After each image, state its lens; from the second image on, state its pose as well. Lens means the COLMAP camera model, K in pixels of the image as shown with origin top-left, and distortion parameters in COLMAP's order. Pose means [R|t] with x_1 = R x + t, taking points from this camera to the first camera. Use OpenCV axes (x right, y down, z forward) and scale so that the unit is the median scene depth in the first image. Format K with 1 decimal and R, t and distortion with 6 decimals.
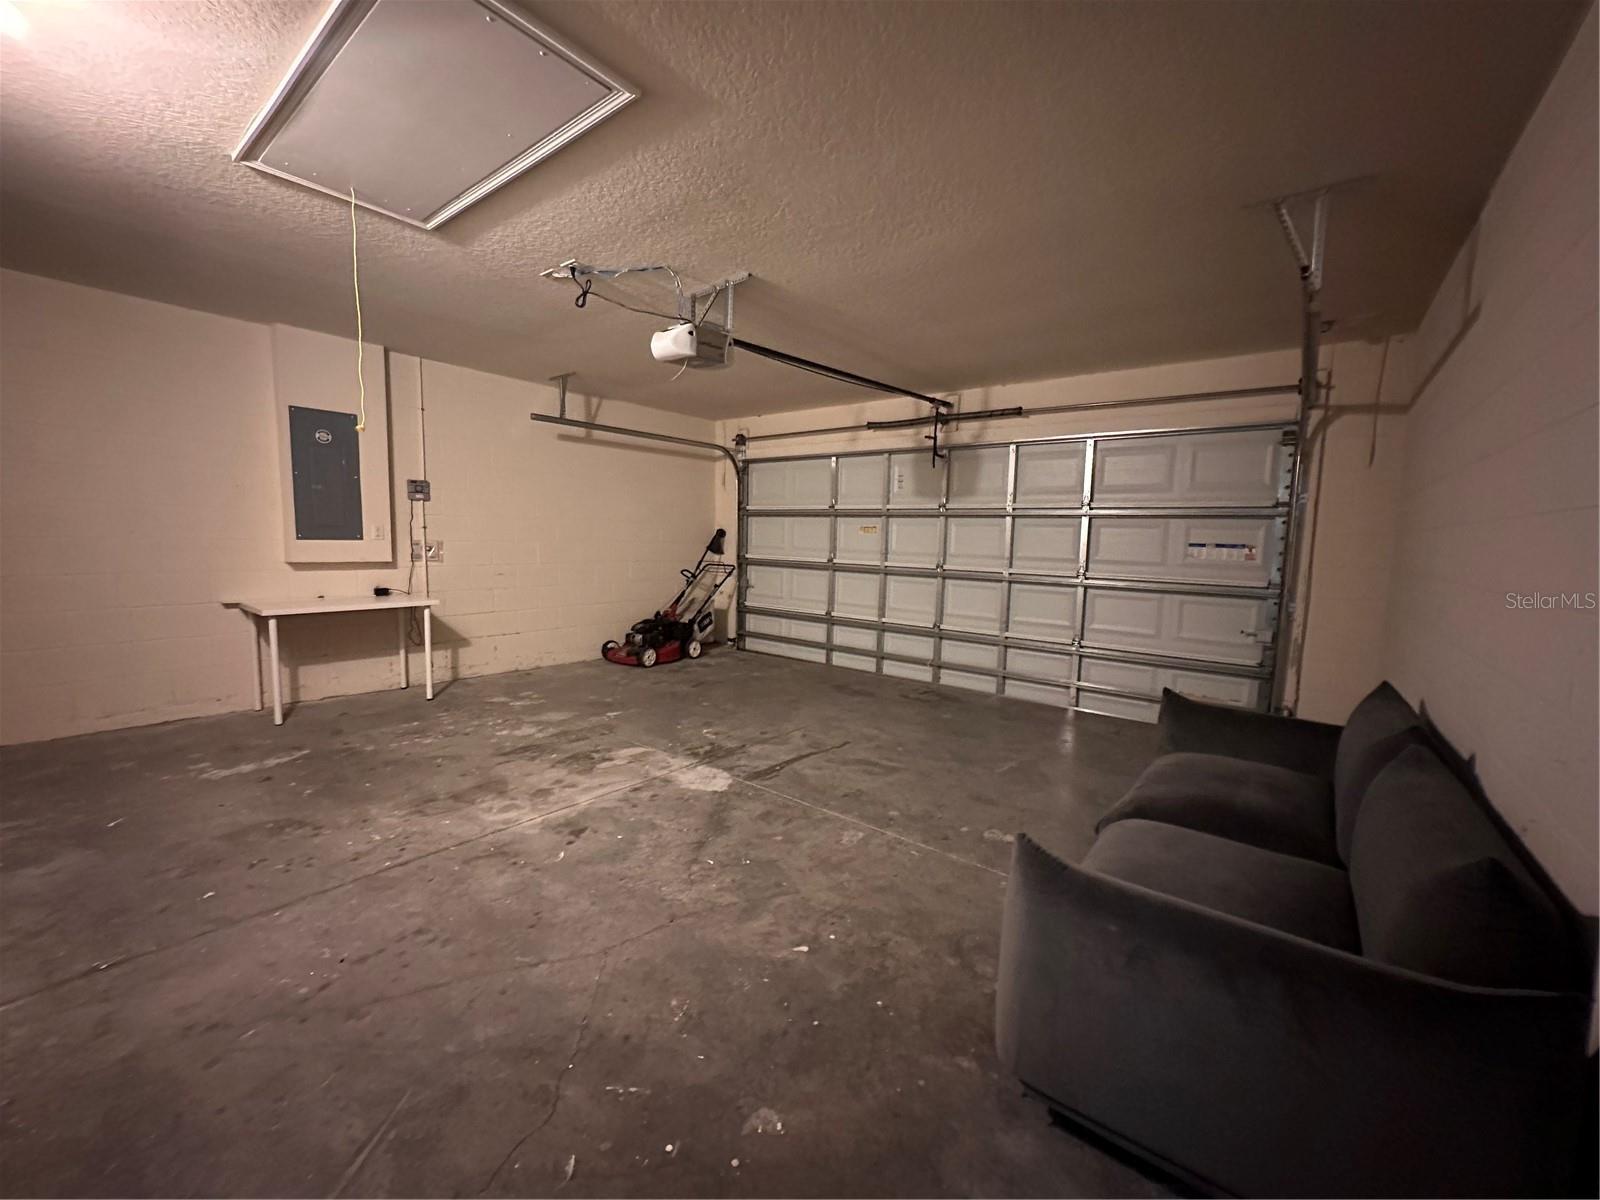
lens RADIAL K [[636.4, 0, 796.8], [0, 636.4, 600.3], [0, 0, 1]] dist [-0.004262, 0.000754]
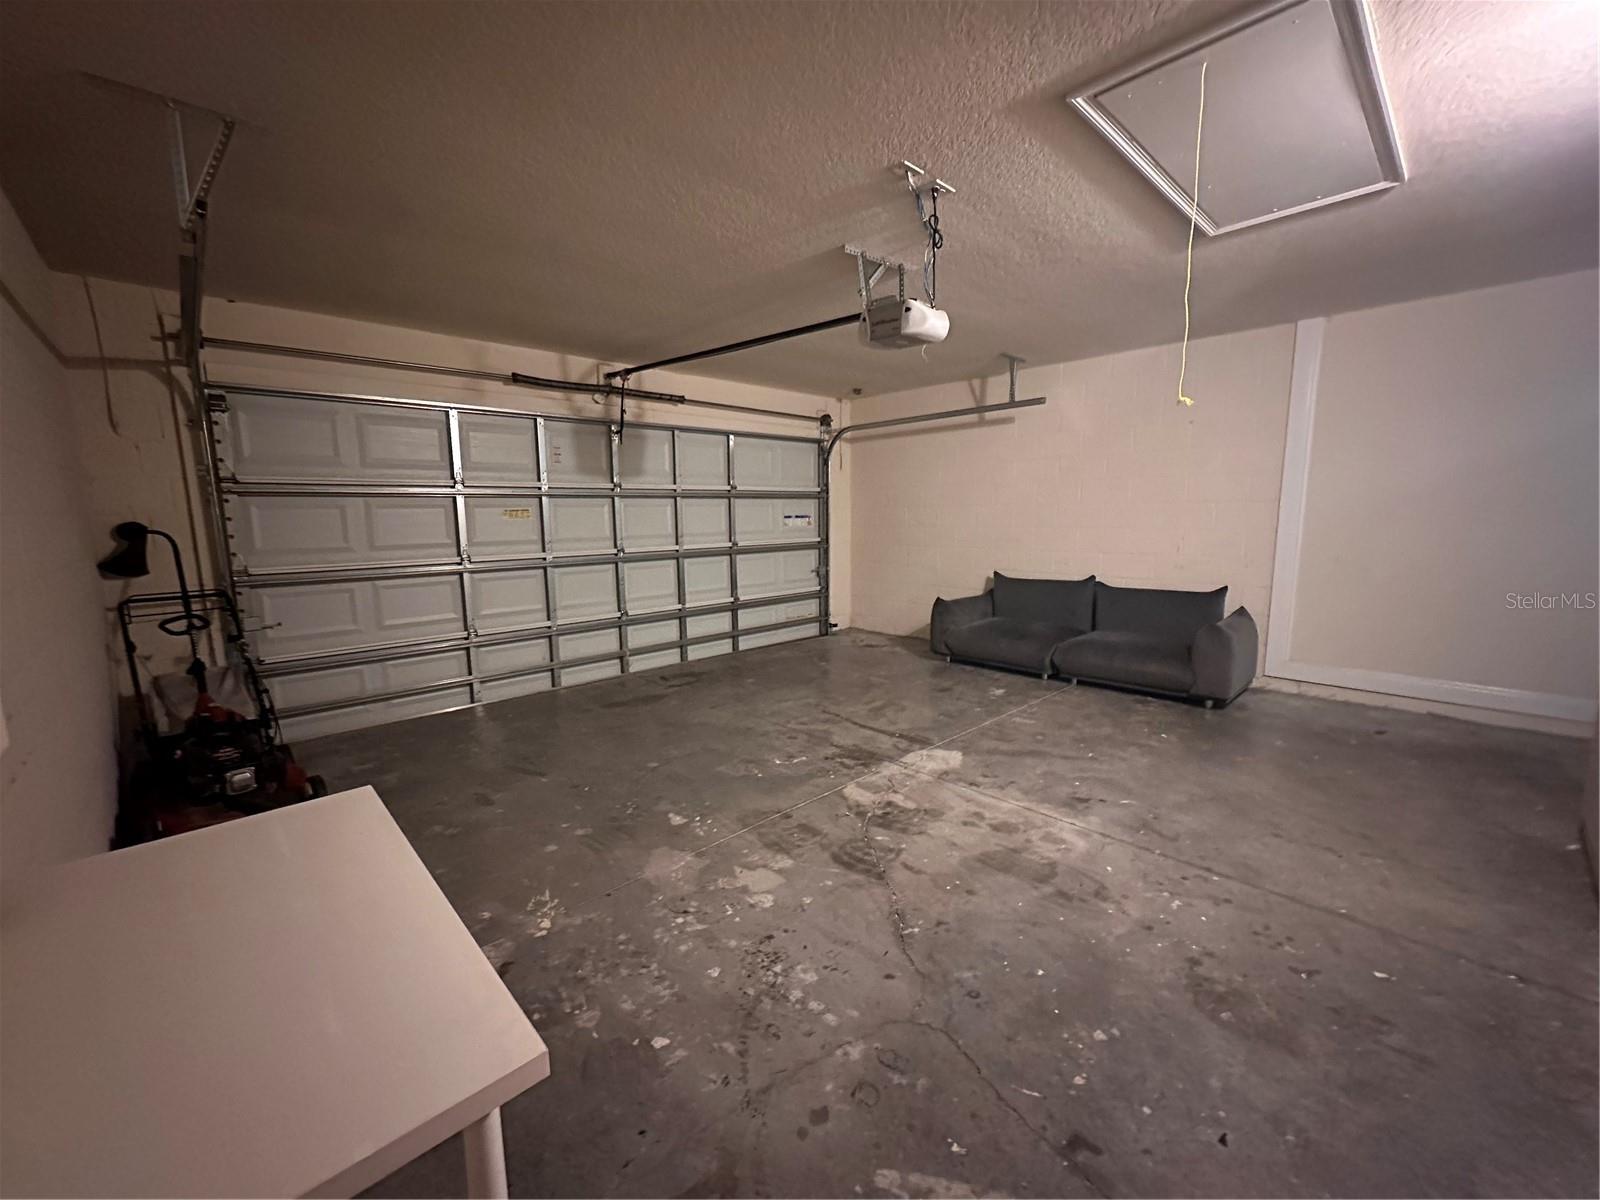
lens RADIAL K [[636.4, 0, 805.8], [0, 636.4, 603.4], [0, 0, 1]] dist [-0.004262, 0.000754]
pose [[0.139708, -0.171130, 0.975293, -0.989734], [0.116269, 0.980974, 0.155472, -0.135087], [-0.983343, 0.091676, 0.156947, 0.878785]]
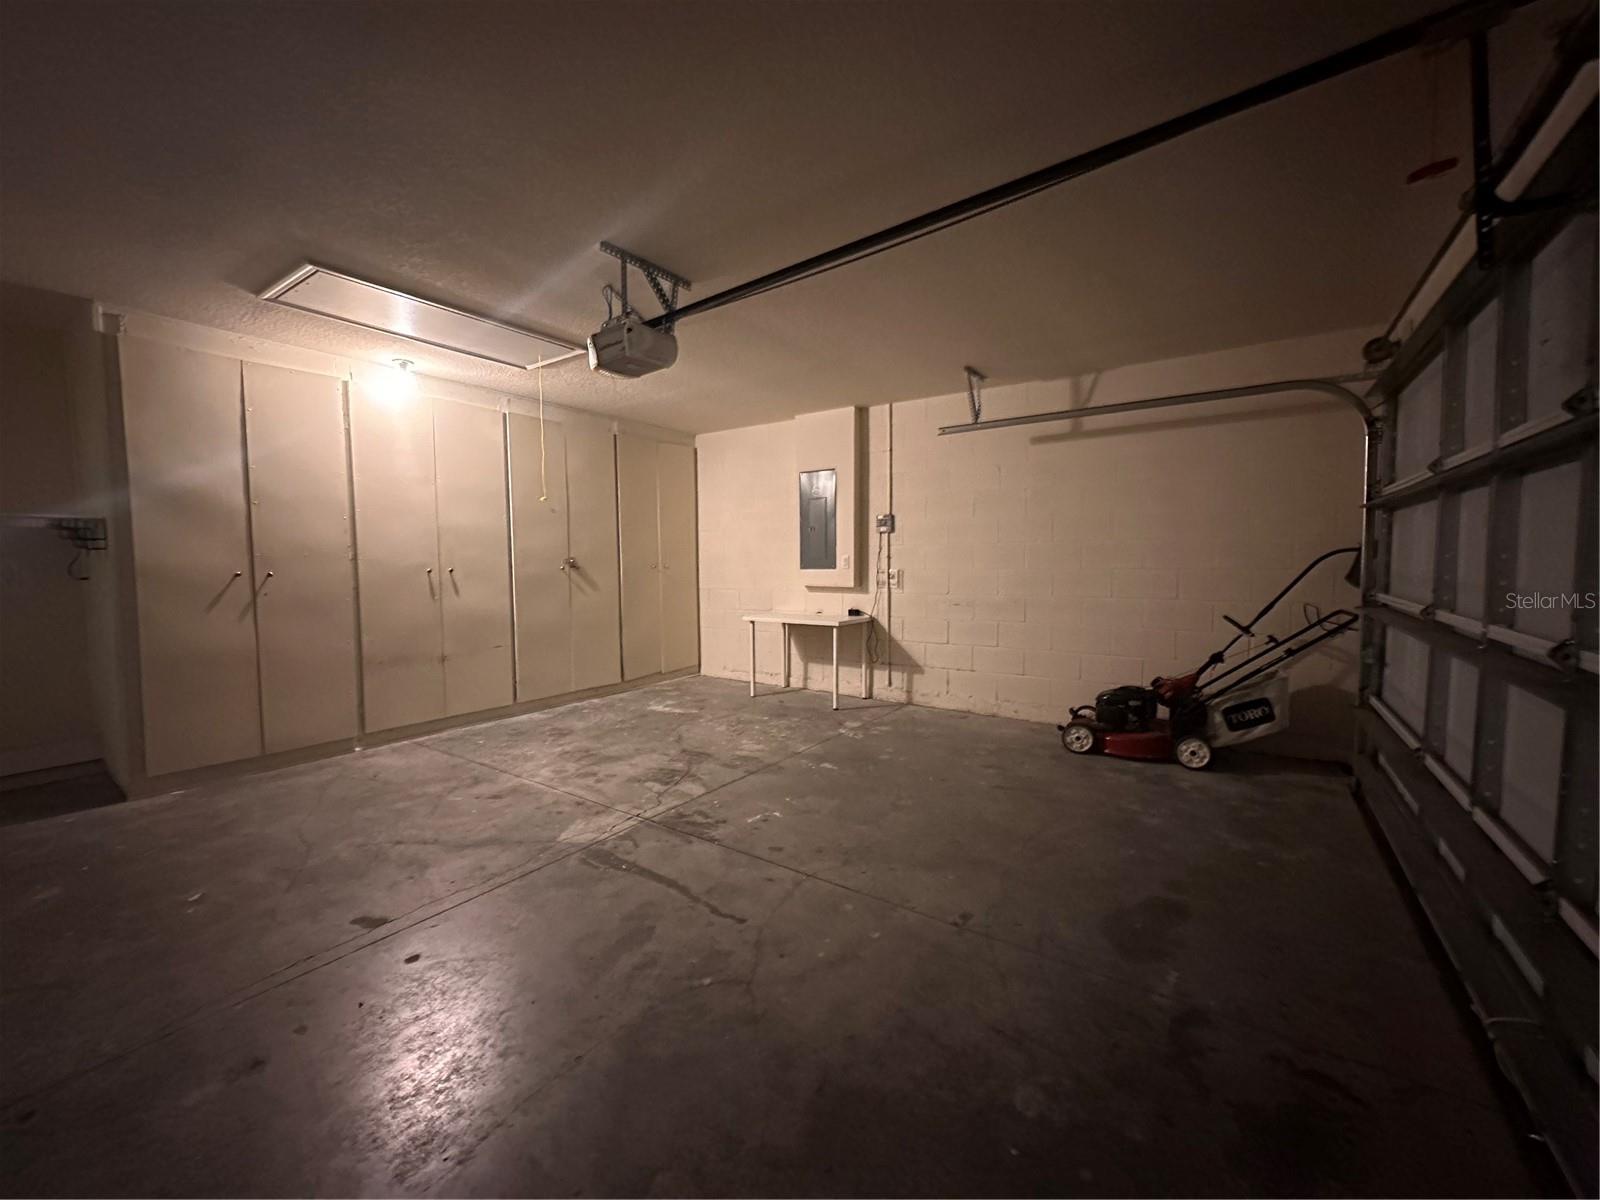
lens RADIAL K [[636.4, 0, 805.7], [0, 636.4, 599.2], [0, 0, 1]] dist [-0.004262, 0.000754]
pose [[0.070633, 0.036045, -0.996851, 0.654939], [-0.088724, 0.995613, 0.029714, -0.081899], [0.993549, 0.086346, 0.073522, 1.031803]]
